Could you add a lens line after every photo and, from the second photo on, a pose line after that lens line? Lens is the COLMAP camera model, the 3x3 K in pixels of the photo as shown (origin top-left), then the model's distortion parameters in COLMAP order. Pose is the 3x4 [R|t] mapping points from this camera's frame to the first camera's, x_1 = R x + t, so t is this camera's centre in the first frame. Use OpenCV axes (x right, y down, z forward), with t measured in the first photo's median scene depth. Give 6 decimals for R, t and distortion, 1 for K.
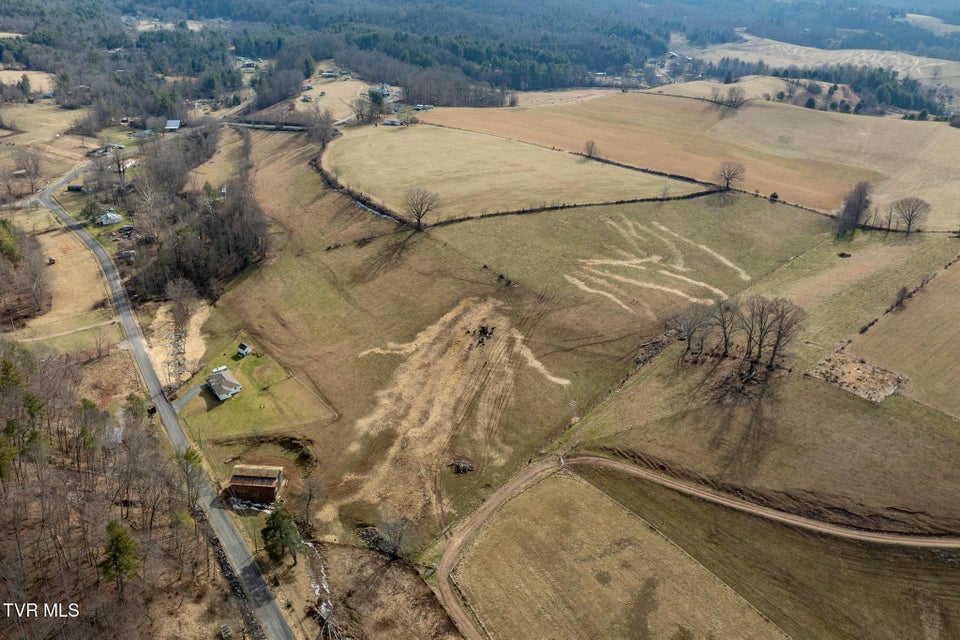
lens RADIAL K [[682.5, 0, 481.1], [0, 682.5, 352.4], [0, 0, 1]] dist [-0.043020, -0.001968]
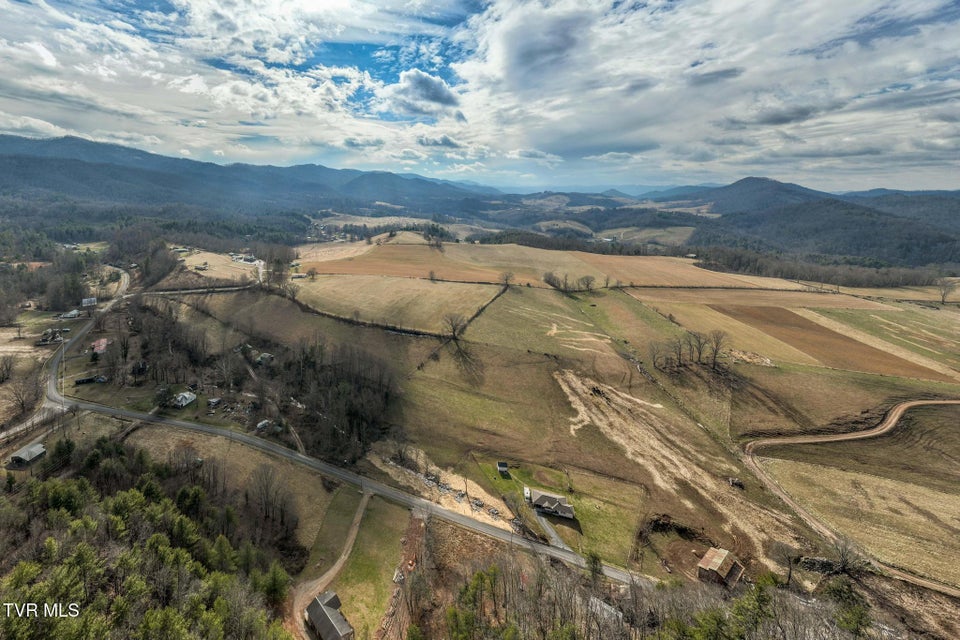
lens RADIAL K [[377.3, 0, 480.0], [0, 377.3, 320.0], [0, 0, 1]] dist [0.015456, -0.000047]
pose [[0.819309, -0.197547, 0.538245, -0.495906], [0.284144, 0.955276, -0.081914, -0.146850], [-0.497990, 0.220052, 0.838798, 0.312284]]
